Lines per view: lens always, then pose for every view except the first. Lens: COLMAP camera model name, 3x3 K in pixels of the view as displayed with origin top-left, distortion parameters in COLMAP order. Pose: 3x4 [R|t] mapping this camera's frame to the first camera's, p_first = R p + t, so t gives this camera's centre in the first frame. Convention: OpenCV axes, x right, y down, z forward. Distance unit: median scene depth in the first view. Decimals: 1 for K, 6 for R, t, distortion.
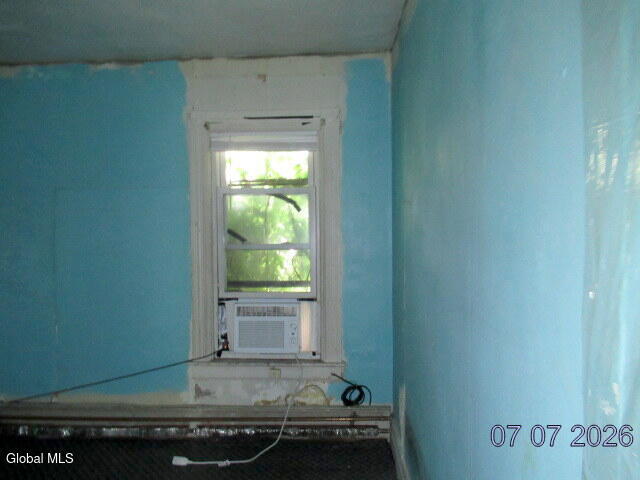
lens RADIAL K [[469.9, 0, 320.0], [0, 469.9, 238.8], [0, 0, 1]] dist [-0.014164, -0.004145]
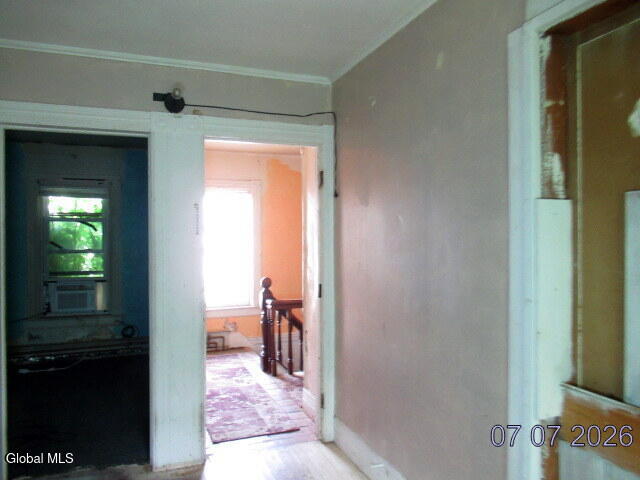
lens RADIAL K [[469.9, 0, 320.8], [0, 469.9, 245.8], [0, 0, 1]] dist [-0.014164, -0.004145]
pose [[0.915021, 0.002551, 0.403398, 0.018507], [0.000286, 0.999976, -0.006971, 0.008653], [-0.403406, 0.006494, 0.914998, -0.962984]]
